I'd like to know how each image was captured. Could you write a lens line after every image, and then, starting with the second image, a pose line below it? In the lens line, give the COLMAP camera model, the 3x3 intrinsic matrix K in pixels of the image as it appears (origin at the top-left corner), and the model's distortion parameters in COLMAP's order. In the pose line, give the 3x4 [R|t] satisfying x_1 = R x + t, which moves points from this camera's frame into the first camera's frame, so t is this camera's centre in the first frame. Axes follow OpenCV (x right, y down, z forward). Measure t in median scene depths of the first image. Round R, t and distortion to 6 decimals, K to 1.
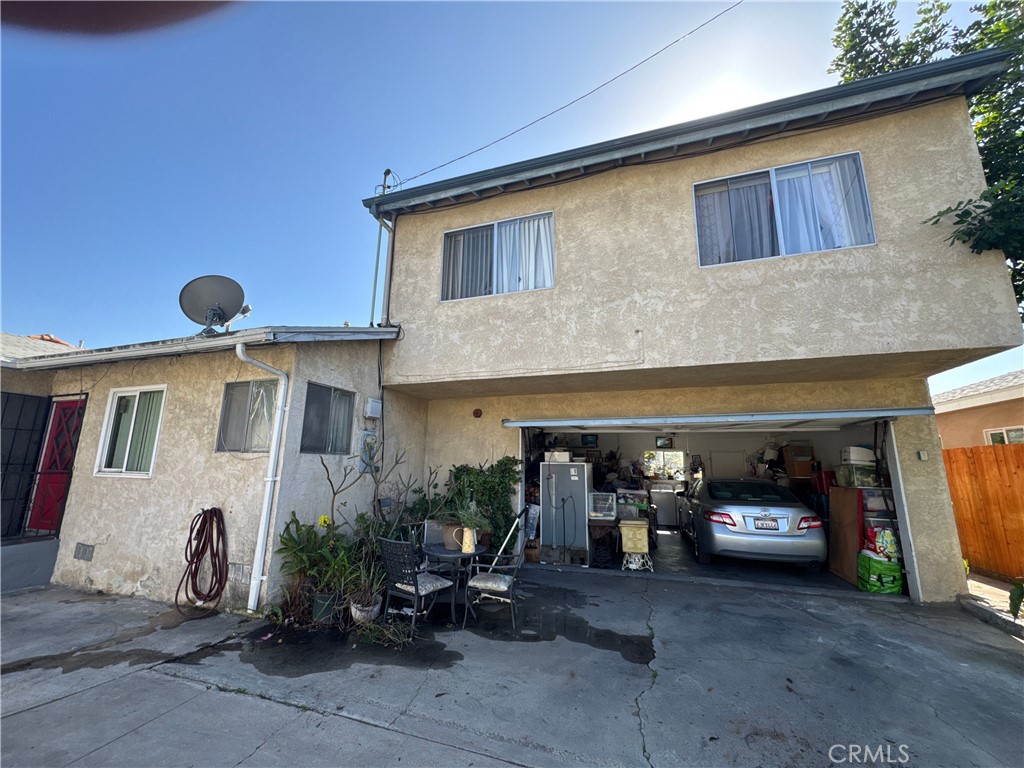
lens RADIAL K [[410.2, 0, 506.2], [0, 410.2, 391.6], [0, 0, 1]] dist [-0.004395, -0.000082]
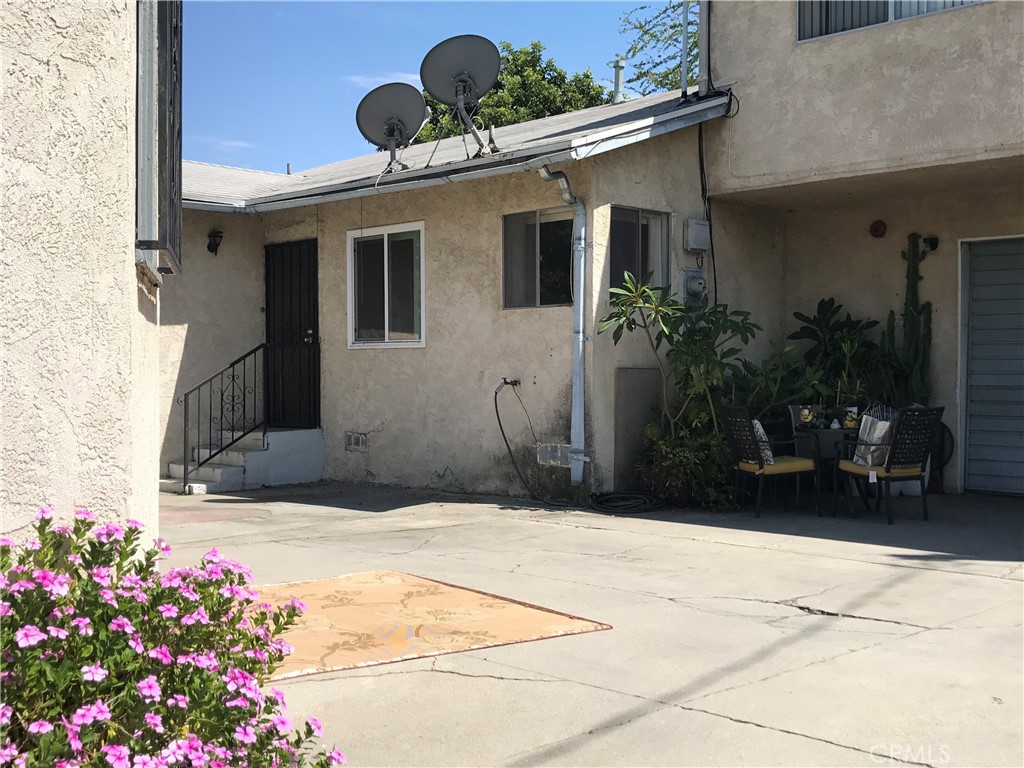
lens RADIAL K [[1183.5, 0, 510.6], [0, 1183.5, 387.9], [0, 0, 1]] dist [0.023047, 0.000000]
pose [[0.904868, -0.009851, -0.425578, 0.203942], [0.091781, 0.980734, 0.172445, -0.074698], [0.415680, -0.195100, 0.888339, -0.843712]]
